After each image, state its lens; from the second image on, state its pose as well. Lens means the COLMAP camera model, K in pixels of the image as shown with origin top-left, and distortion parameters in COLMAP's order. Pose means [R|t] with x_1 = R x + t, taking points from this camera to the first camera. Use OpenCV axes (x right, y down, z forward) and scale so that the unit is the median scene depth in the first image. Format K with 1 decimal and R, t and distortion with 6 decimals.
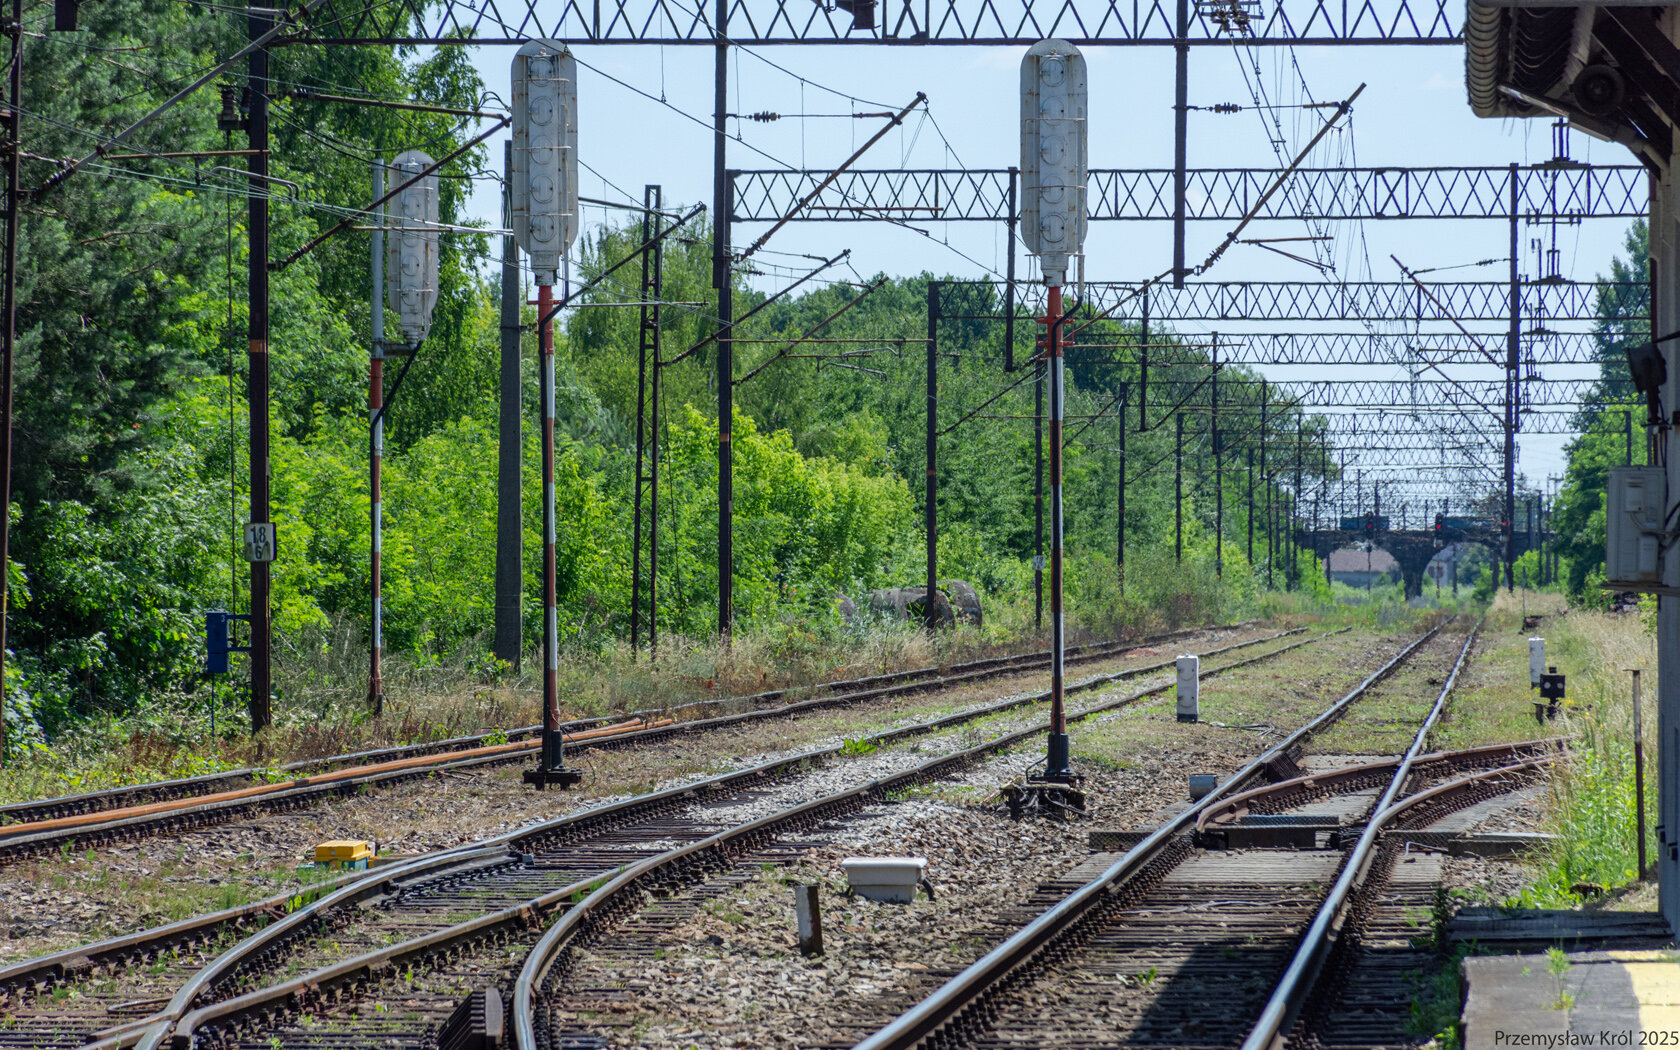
lens RADIAL K [[10183.0, 0, 840.0], [0, 10183.0, 525.0], [0, 0, 1]] dist [-2.767326, -9.038849]
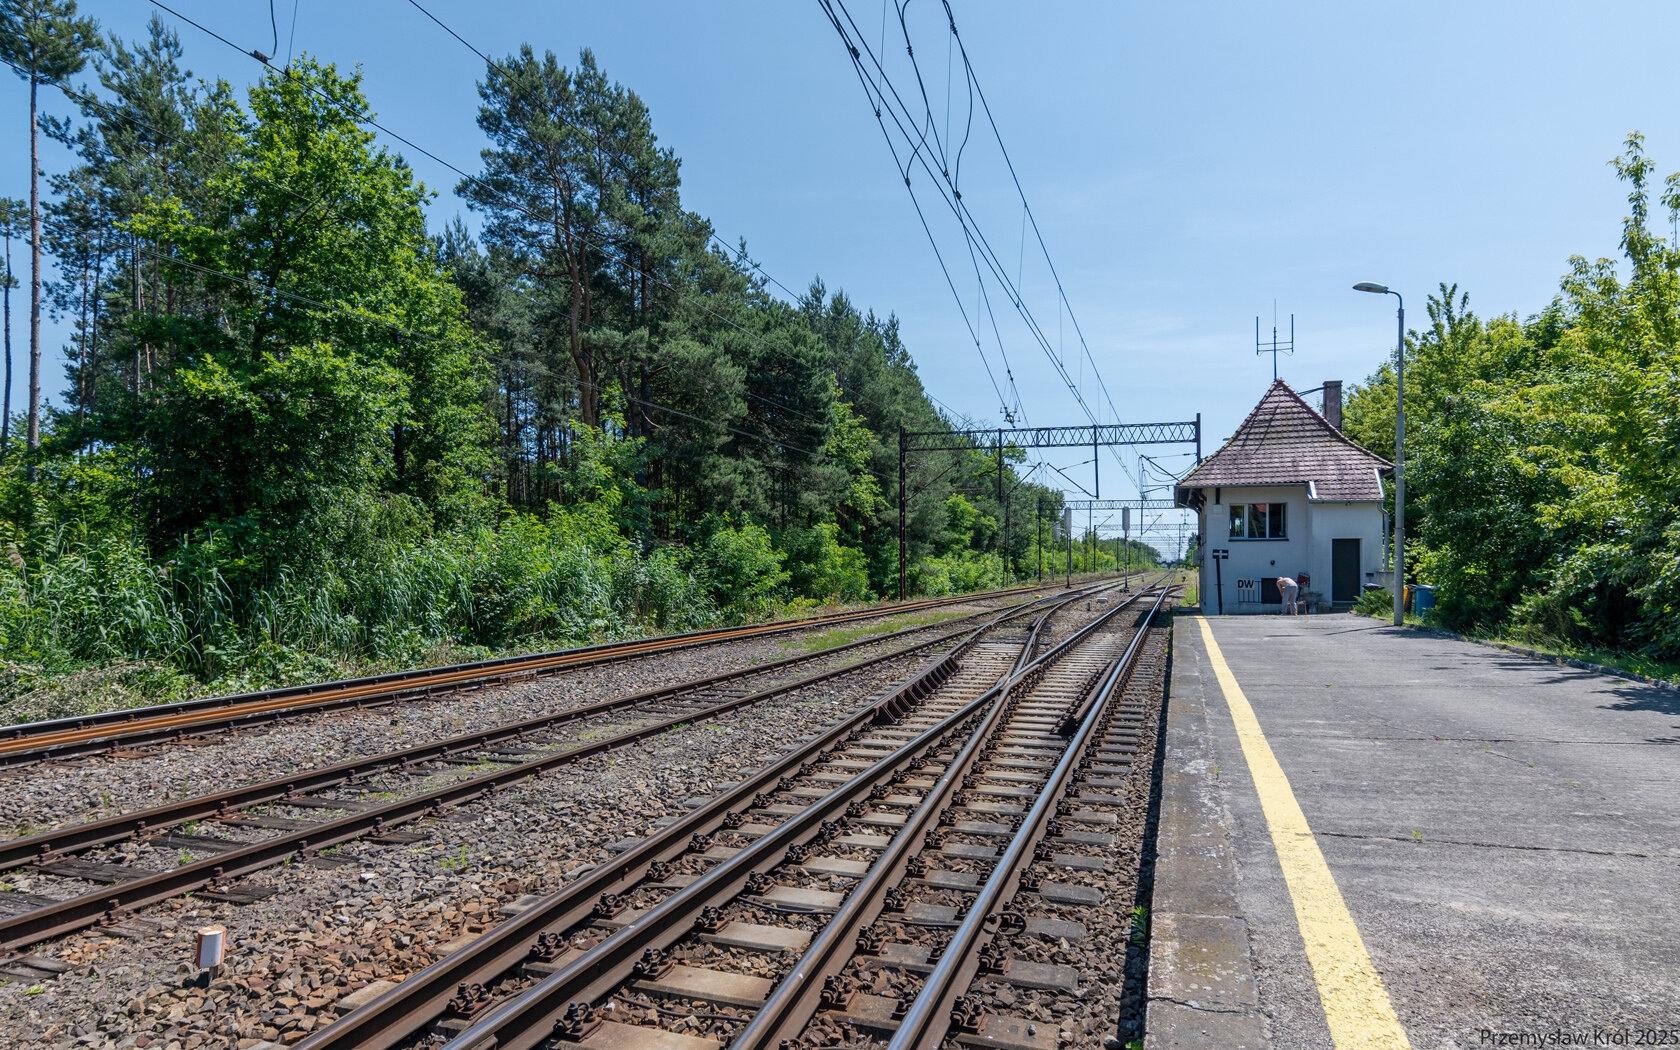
lens RADIAL K [[828.1, 0, 843.3], [0, 828.1, 543.9], [0, 0, 1]] dist [0.000769, 0.001337]
pose [[0.949566, 0.003263, -0.313549, 0.012118], [-0.009555, 0.999783, -0.018534, 0.000790], [0.313421, 0.020596, 0.949391, 0.181848]]
